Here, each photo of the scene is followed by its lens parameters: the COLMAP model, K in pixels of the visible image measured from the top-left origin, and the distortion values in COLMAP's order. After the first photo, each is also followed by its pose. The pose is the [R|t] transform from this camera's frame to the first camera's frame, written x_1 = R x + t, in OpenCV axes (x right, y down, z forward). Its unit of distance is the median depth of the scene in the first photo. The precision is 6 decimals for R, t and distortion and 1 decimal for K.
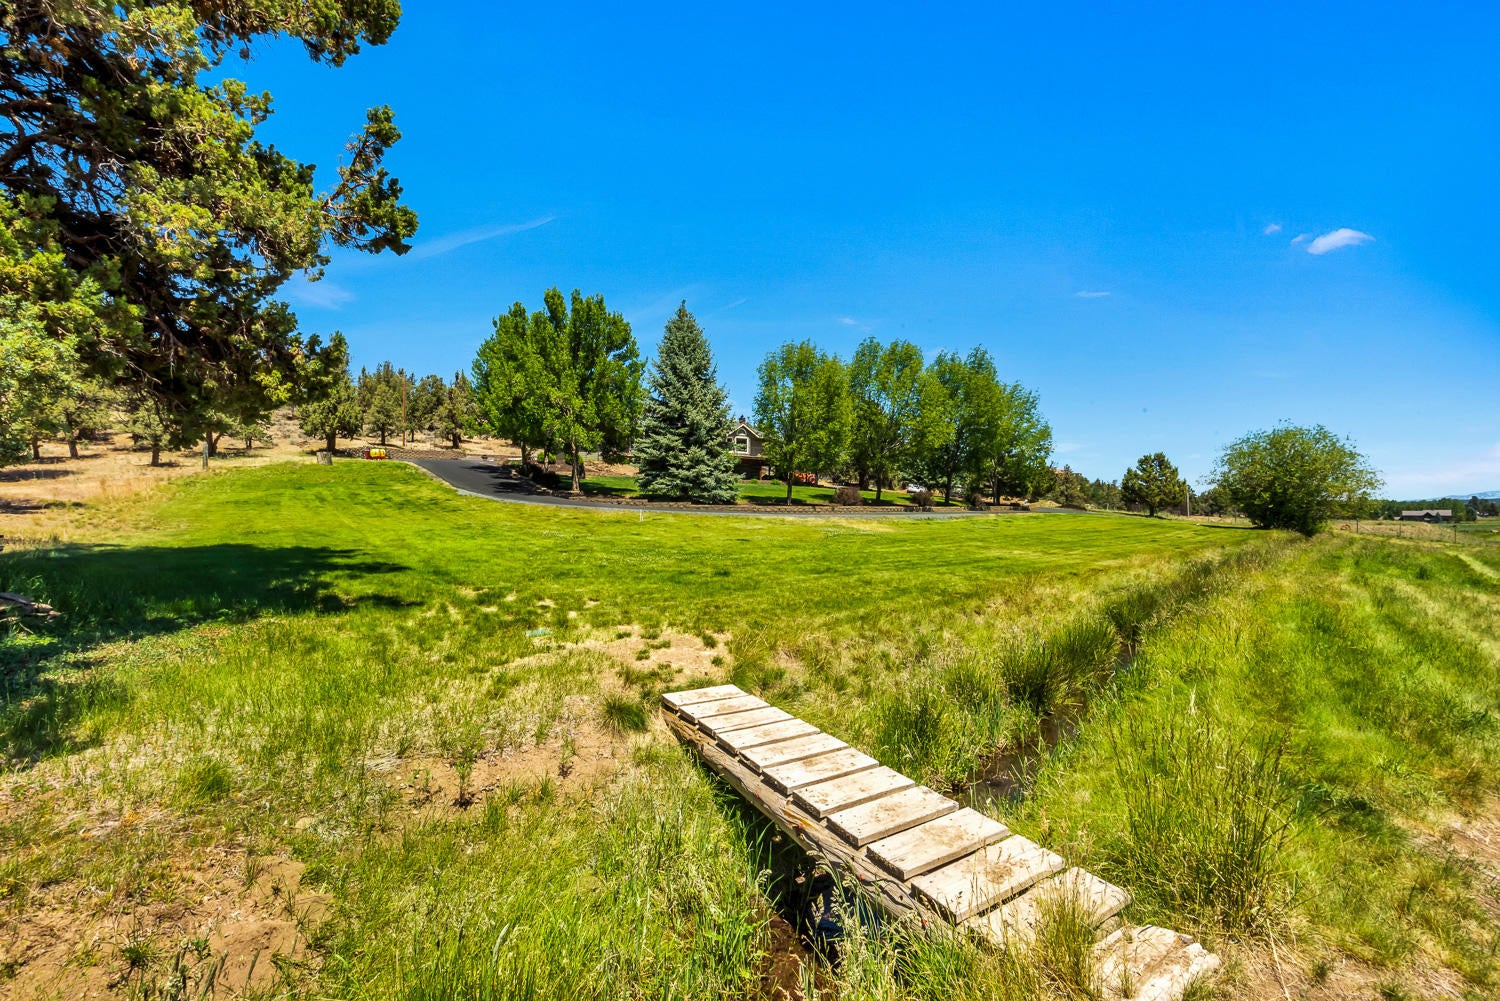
lens RADIAL K [[689.3, 0, 751.3], [0, 689.3, 499.1], [0, 0, 1]] dist [0.002746, -0.001846]
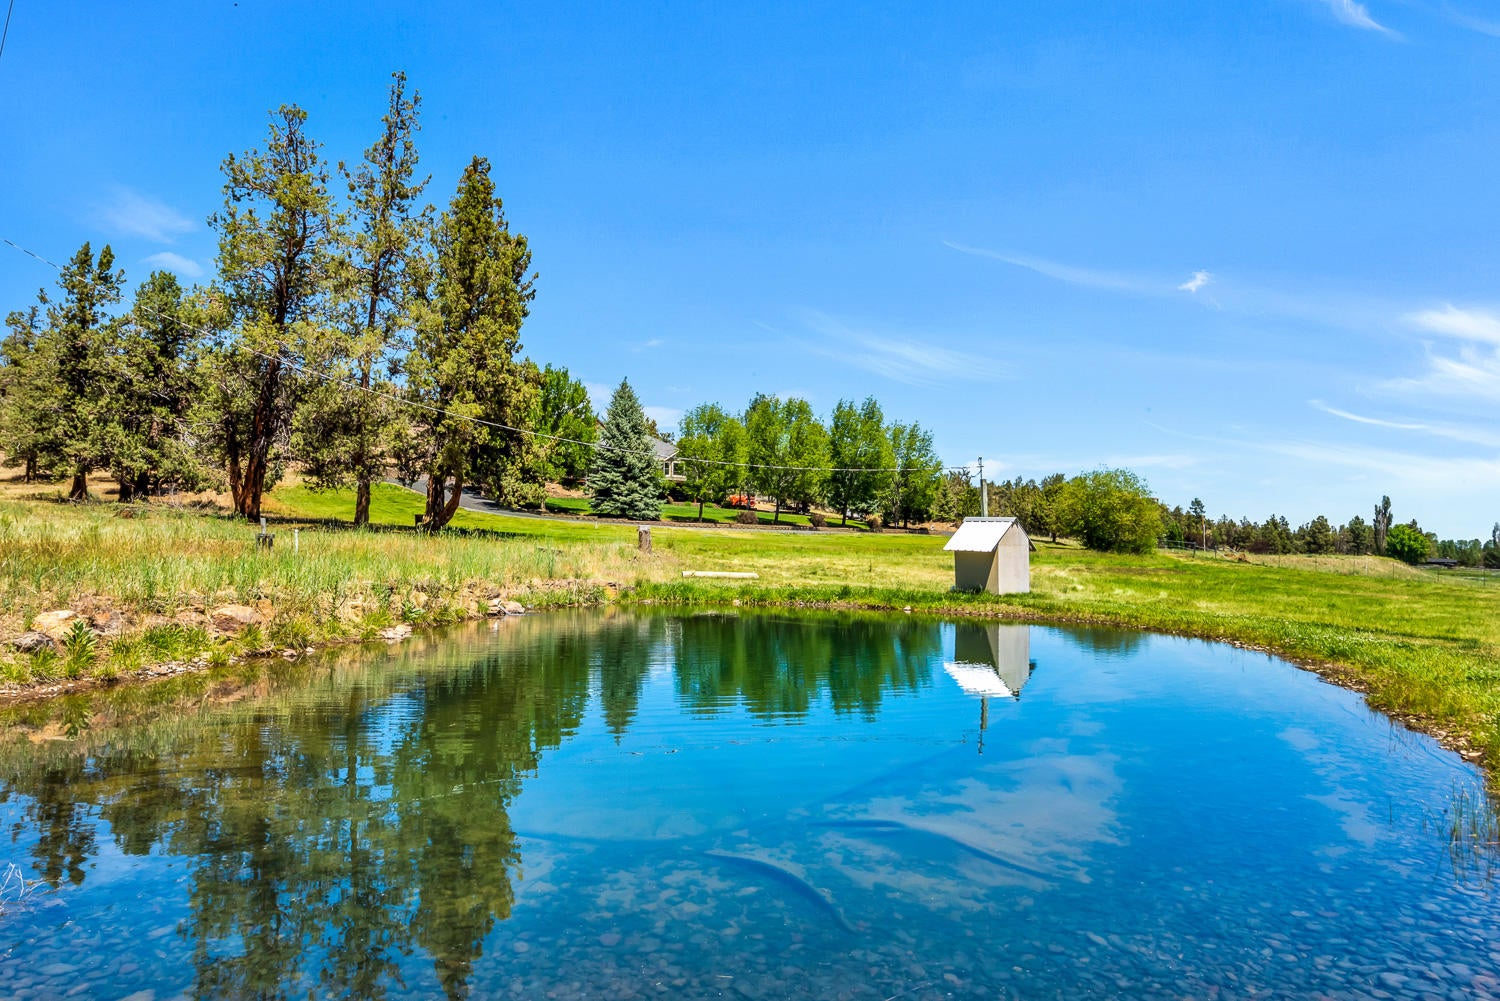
lens RADIAL K [[689.3, 0, 748.5], [0, 689.3, 501.0], [0, 0, 1]] dist [0.002746, -0.001846]
pose [[0.996518, 0.018720, 0.081248, 0.046781], [-0.016295, 0.999405, -0.030410, 0.007124], [-0.081768, 0.028980, 0.996230, -0.457531]]
